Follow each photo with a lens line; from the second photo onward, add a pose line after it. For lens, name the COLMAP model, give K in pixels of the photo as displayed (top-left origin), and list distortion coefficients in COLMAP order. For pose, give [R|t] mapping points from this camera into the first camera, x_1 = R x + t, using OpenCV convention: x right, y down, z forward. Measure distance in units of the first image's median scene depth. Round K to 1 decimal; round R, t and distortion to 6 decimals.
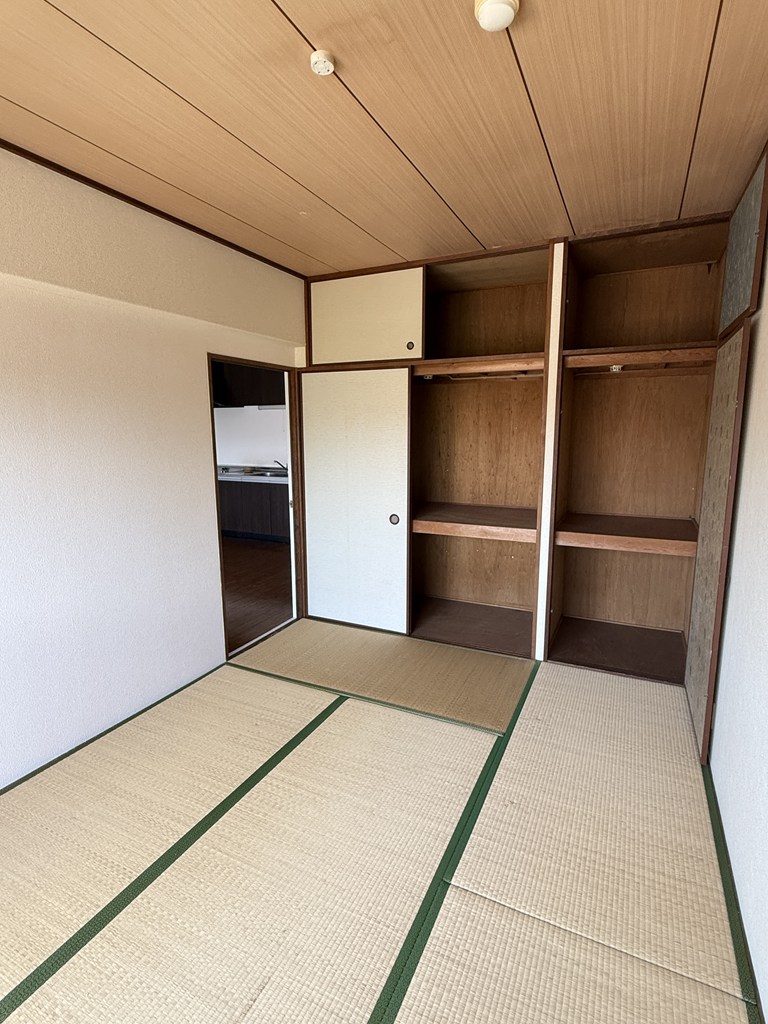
lens RADIAL K [[518.1, 0, 384.0], [0, 518.1, 512.0], [0, 0, 1]] dist [-0.003990, 0.000819]
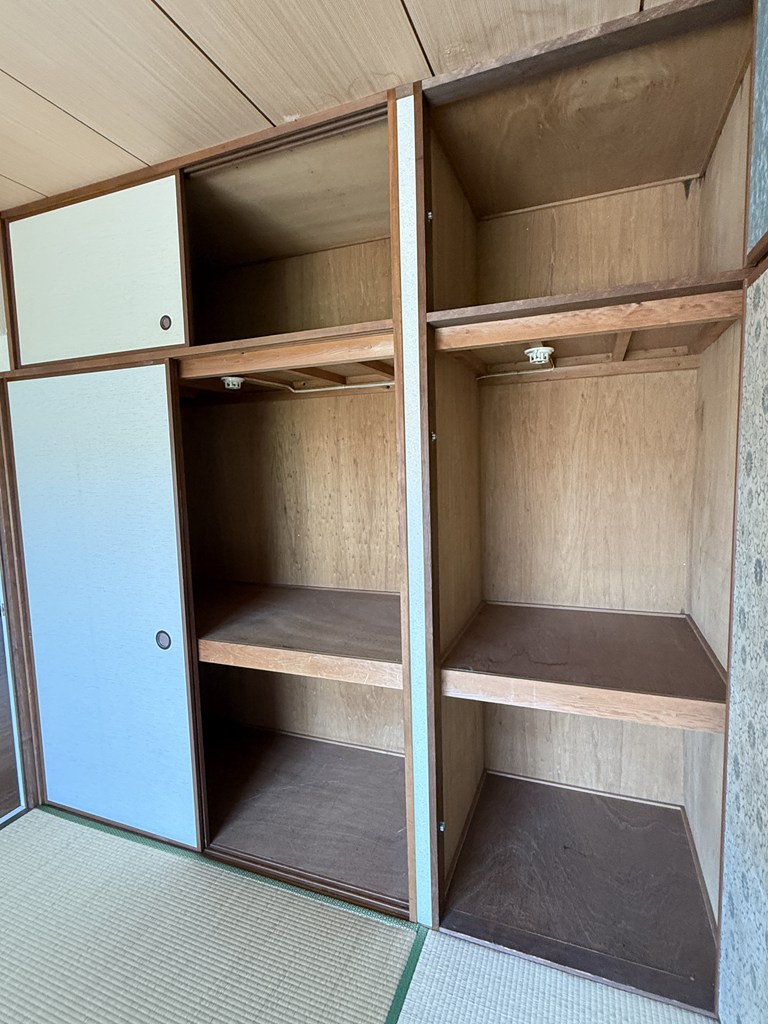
lens RADIAL K [[518.1, 0, 384.0], [0, 518.1, 512.0], [0, 0, 1]] dist [-0.003990, 0.000819]
pose [[0.996843, -0.032314, 0.072526, 0.217978], [0.037037, 0.997215, -0.064740, -0.076927], [-0.070232, 0.067222, 0.995263, 0.435596]]
